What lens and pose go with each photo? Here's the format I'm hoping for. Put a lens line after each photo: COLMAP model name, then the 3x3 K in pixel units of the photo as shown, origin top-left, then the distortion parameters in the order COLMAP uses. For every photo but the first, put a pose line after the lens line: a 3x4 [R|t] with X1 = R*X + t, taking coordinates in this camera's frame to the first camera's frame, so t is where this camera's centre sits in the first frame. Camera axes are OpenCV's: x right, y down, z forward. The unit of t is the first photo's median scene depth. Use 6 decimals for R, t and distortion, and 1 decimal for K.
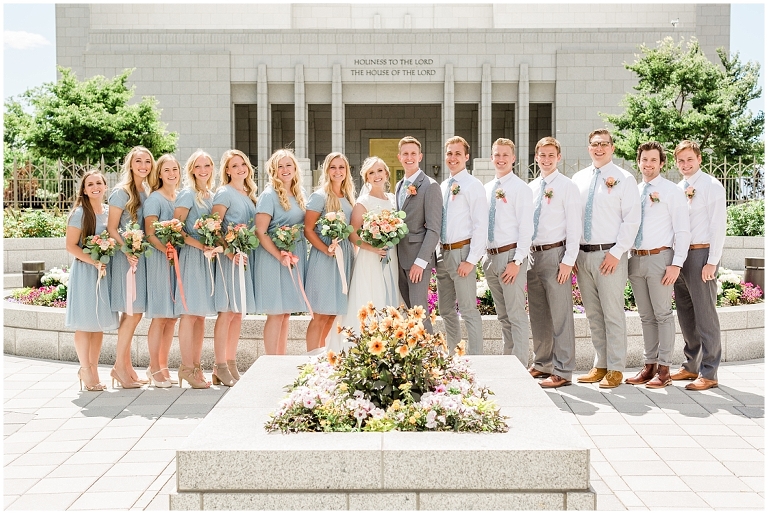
lens RADIAL K [[1117.8, 0, 384.0], [0, 1117.8, 257.0], [0, 0, 1]] dist [0.024726, -0.024104]
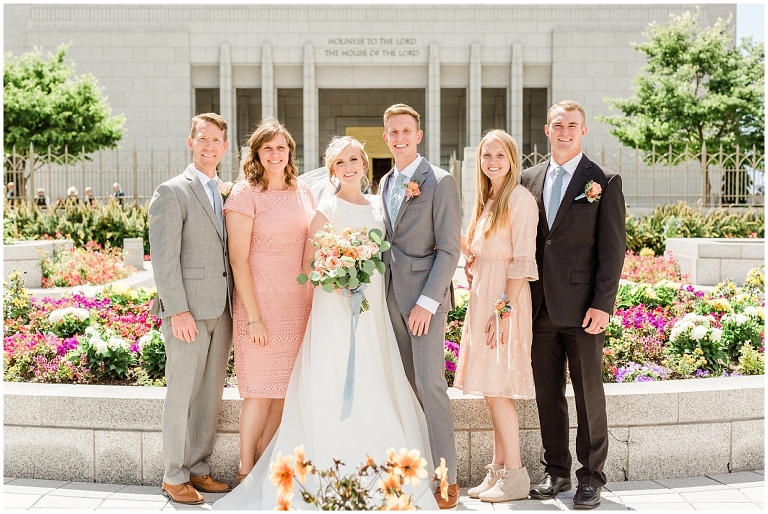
lens RADIAL K [[1117.8, 0, 384.0], [0, 1117.8, 257.0], [0, 0, 1]] dist [0.024726, -0.024104]
pose [[0.999810, -0.002587, 0.019294, 0.000239], [0.002463, 0.999976, 0.006450, -0.006868], [-0.019311, -0.006401, 0.999793, 0.100399]]
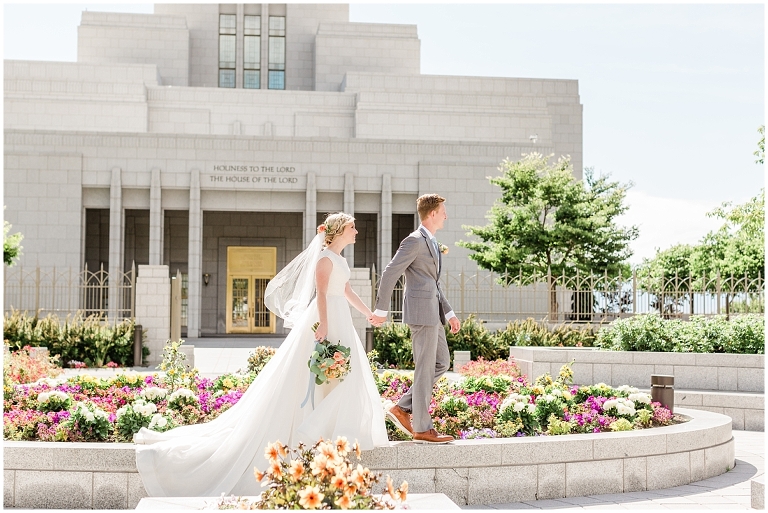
lens RADIAL K [[1117.8, 0, 384.0], [0, 1117.8, 256.5], [0, 0, 1]] dist [0.024726, -0.024104]
pose [[0.990628, 0.014143, 0.135857, -0.011076], [-0.000727, 0.995157, -0.098295, -0.002374], [-0.136589, 0.097274, 0.985840, 0.029870]]
